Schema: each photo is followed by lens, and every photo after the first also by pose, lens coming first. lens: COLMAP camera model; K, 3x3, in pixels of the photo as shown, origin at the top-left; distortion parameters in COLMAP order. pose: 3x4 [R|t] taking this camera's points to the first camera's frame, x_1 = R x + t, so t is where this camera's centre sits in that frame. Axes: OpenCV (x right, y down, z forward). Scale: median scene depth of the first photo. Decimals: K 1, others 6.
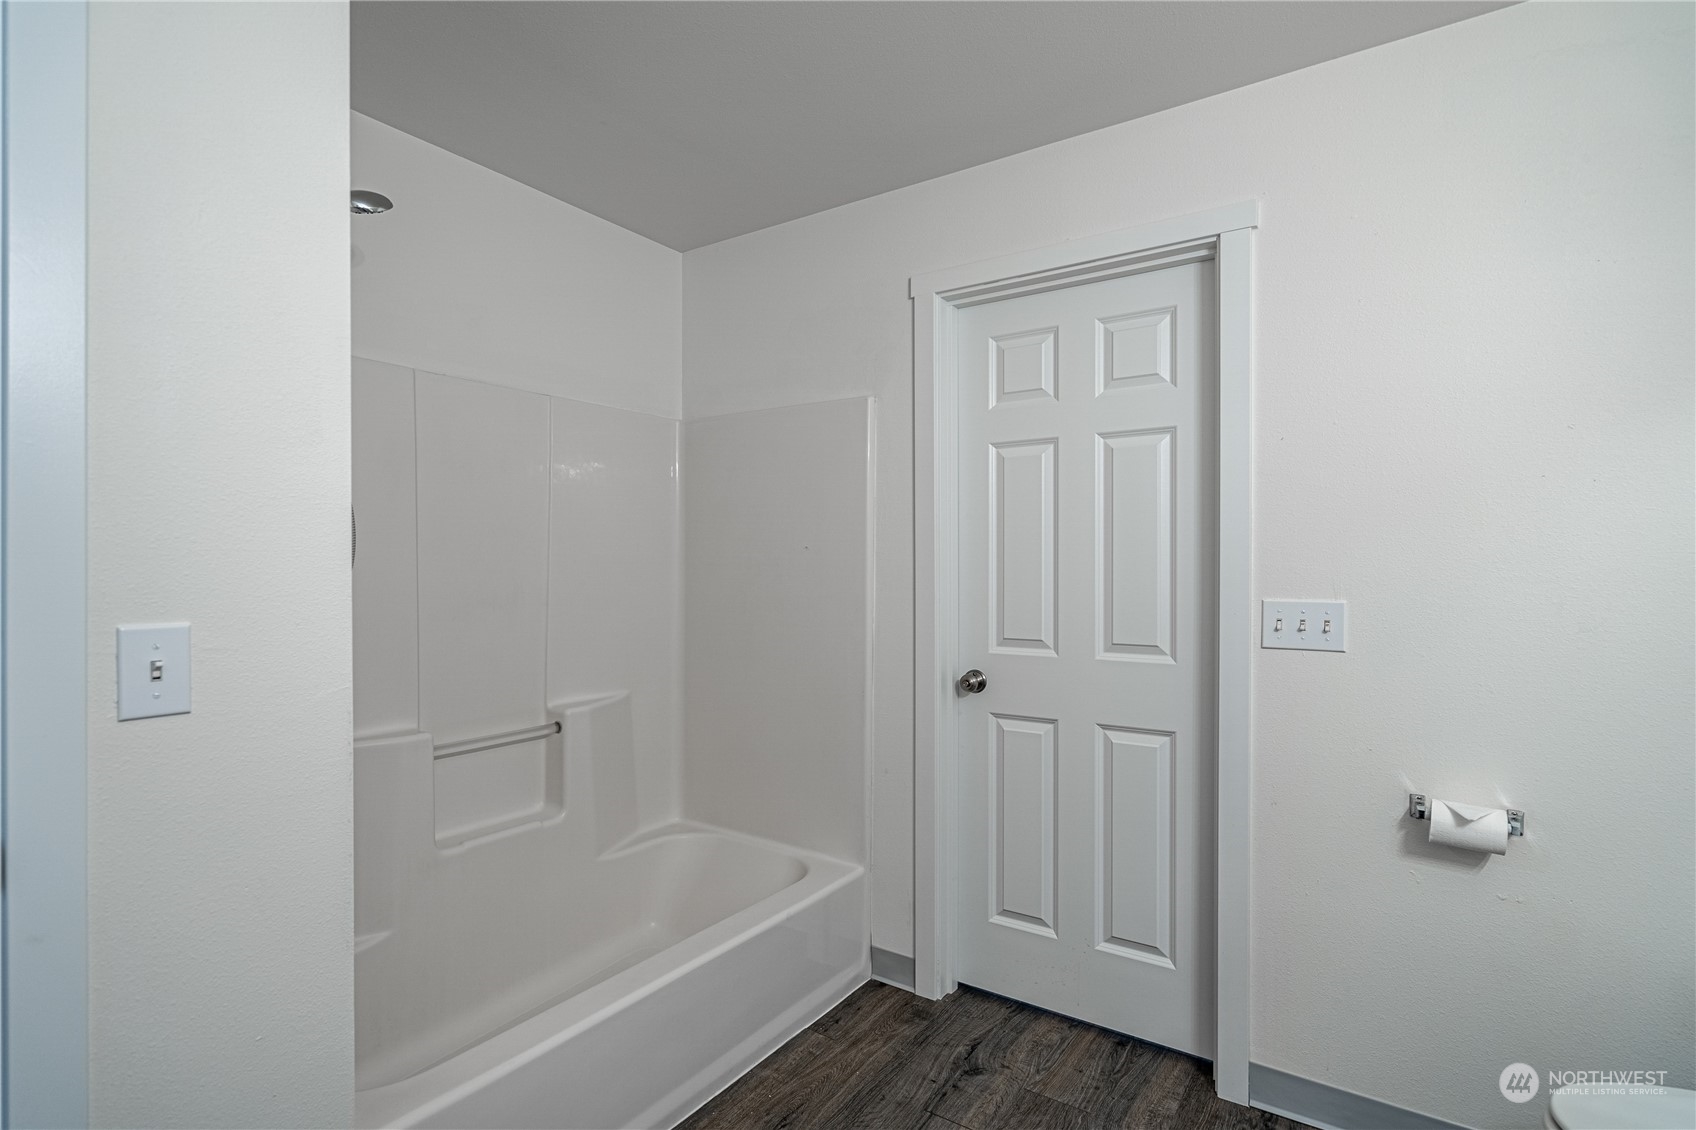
lens RADIAL K [[848.0, 0, 848.0], [0, 848.0, 565.0], [0, 0, 1]] dist [0.000763, 0.000219]
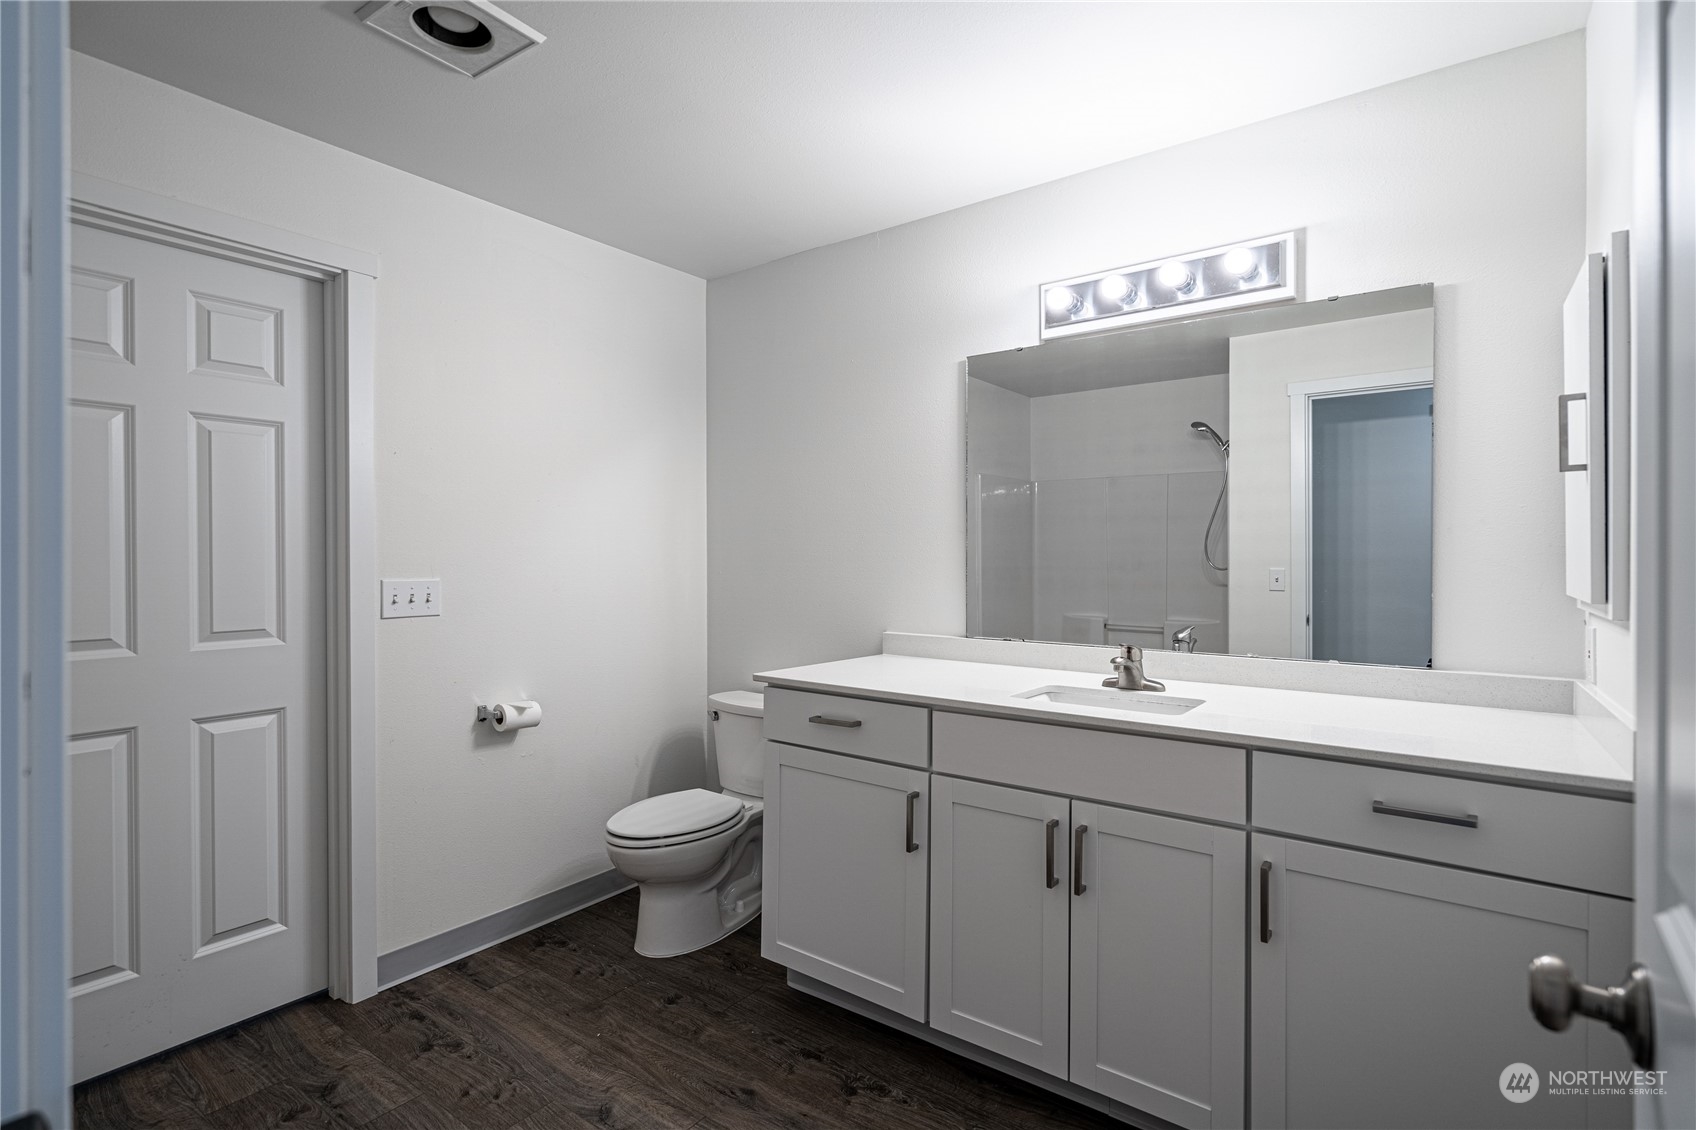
lens RADIAL K [[819.9, 0, 870.9], [0, 819.9, 566.5], [0, 0, 1]] dist [0.002696, 0.000806]
pose [[0.011559, -0.001779, 0.999932, -0.637470], [0.010651, 0.999942, 0.001656, 0.024675], [-0.999876, 0.010631, 0.011577, 0.243255]]
